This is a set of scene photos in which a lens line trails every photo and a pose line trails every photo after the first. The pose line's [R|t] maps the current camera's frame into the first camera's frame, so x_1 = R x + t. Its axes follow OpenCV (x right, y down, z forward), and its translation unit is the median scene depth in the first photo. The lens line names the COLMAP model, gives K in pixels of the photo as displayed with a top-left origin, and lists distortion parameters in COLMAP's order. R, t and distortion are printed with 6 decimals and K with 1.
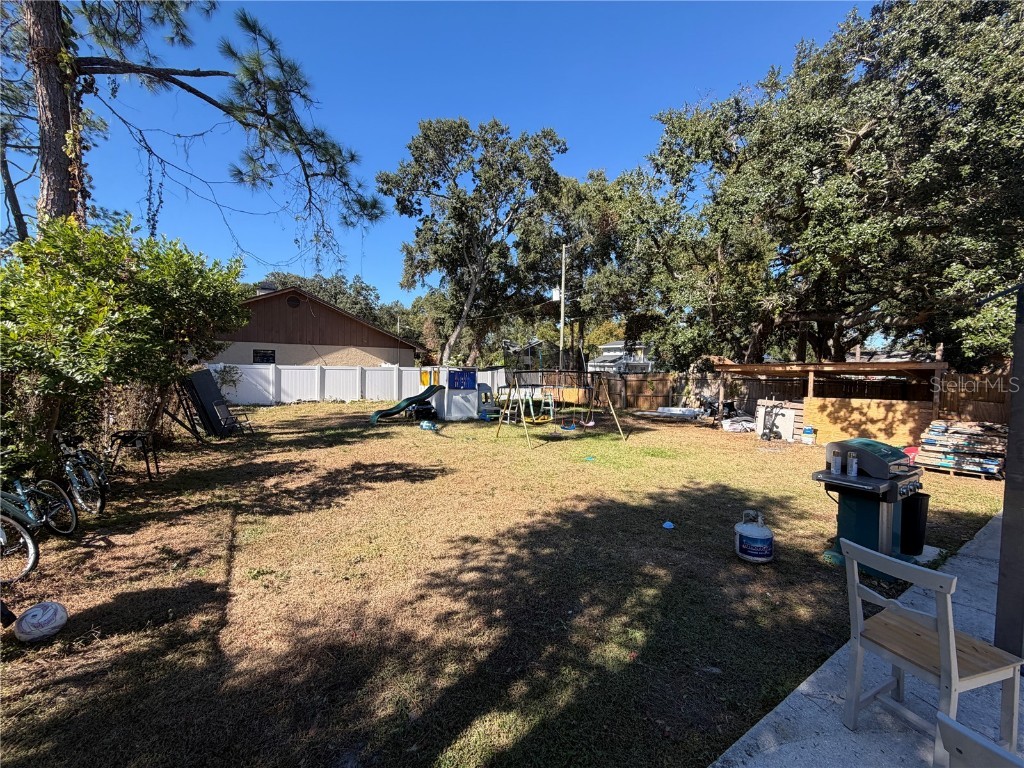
lens RADIAL K [[407.2, 0, 509.8], [0, 407.2, 385.4], [0, 0, 1]] dist [-0.001368, 0.000362]
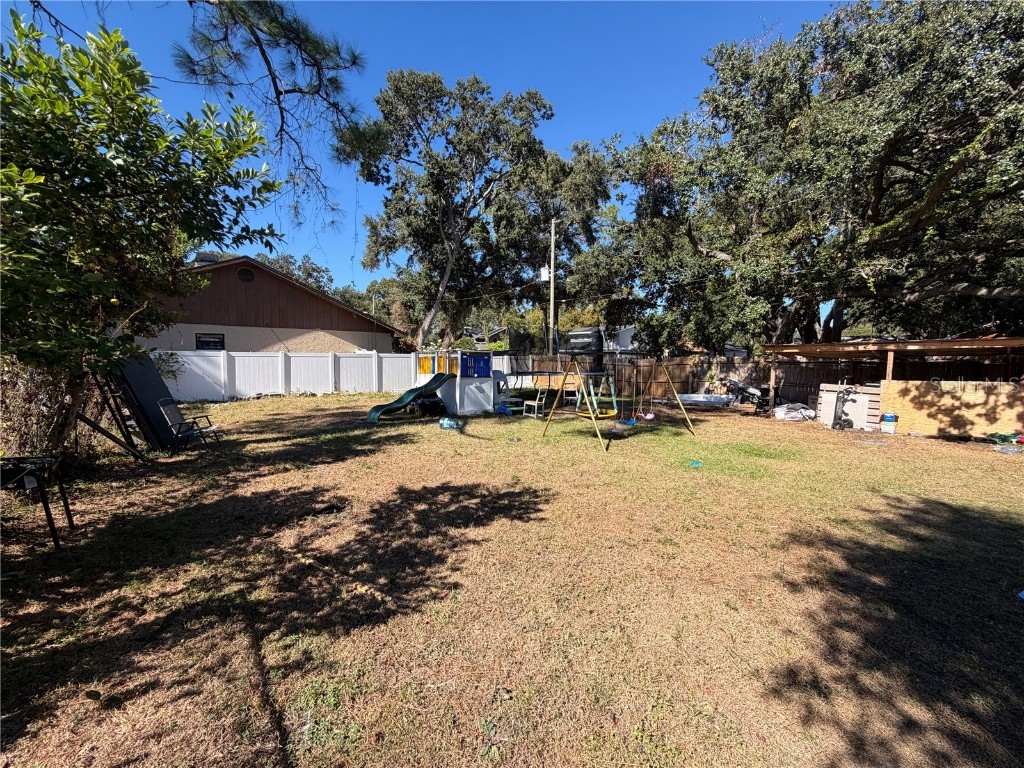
lens RADIAL K [[407.2, 0, 509.8], [0, 407.2, 385.4], [0, 0, 1]] dist [-0.001368, 0.000362]
pose [[0.993423, -0.017223, 0.113197, -0.138561], [0.014066, 0.999491, 0.028632, 0.002641], [-0.113633, -0.026851, 0.993160, 0.162120]]
